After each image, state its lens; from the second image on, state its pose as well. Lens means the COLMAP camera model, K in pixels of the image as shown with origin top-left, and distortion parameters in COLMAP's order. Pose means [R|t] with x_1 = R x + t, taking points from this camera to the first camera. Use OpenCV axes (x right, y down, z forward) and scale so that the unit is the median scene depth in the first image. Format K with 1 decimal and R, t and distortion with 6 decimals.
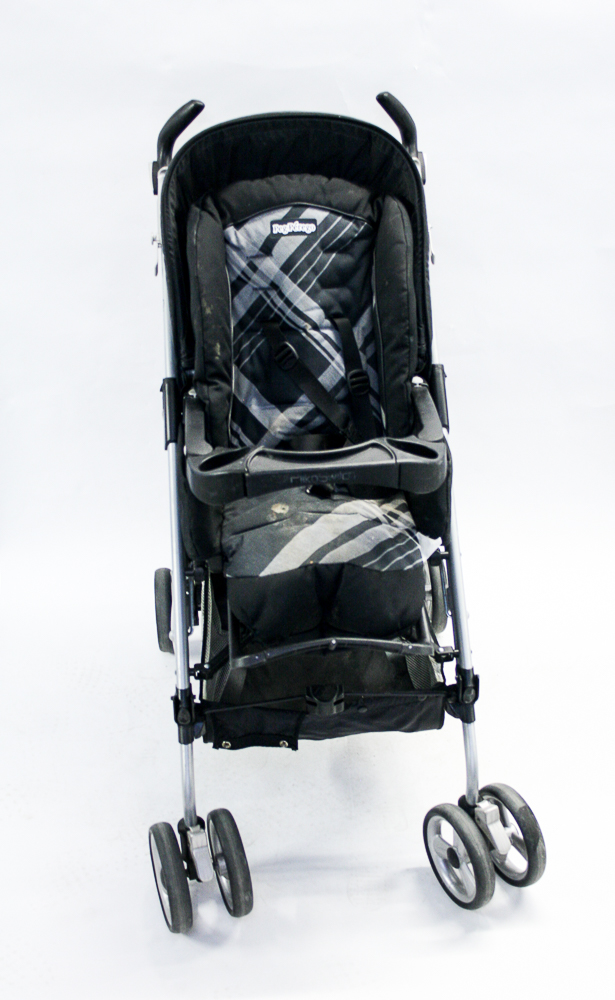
lens RADIAL K [[1234.5, 0, 307.5], [0, 1234.5, 500.0], [0, 0, 1]] dist [-0.126365, 0.010634]
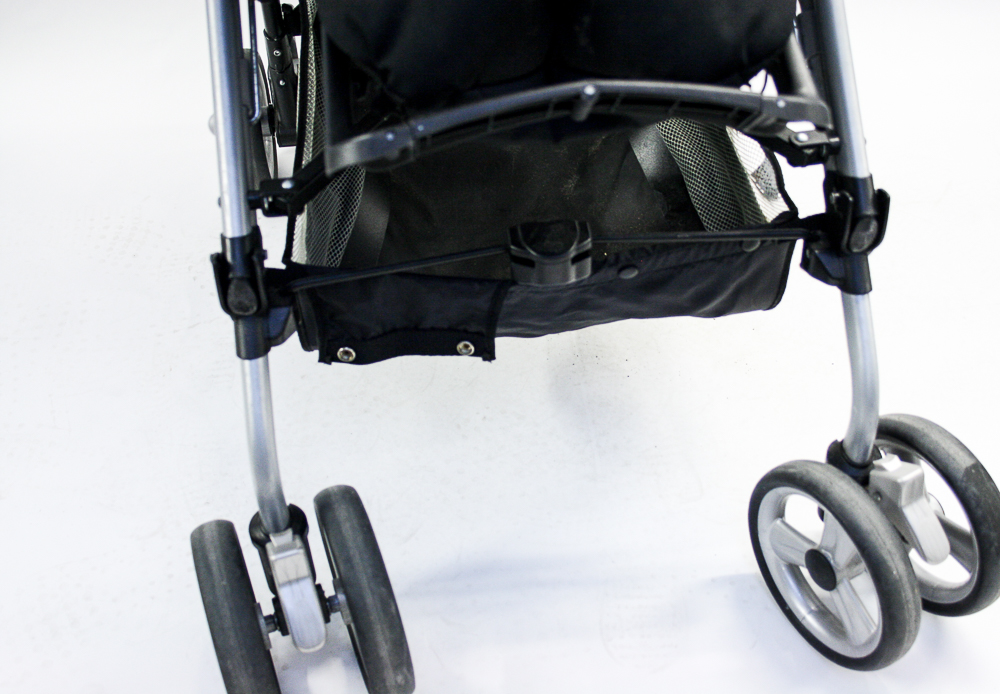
lens RADIAL K [[724.6, 0, 500.0], [0, 724.6, 347.0], [0, 0, 1]] dist [-0.001319, -0.000357]
pose [[0.998489, -0.033646, 0.043449, -0.017666], [0.022601, 0.972116, 0.233408, 0.127579], [-0.050091, -0.232073, 0.971408, 0.699524]]
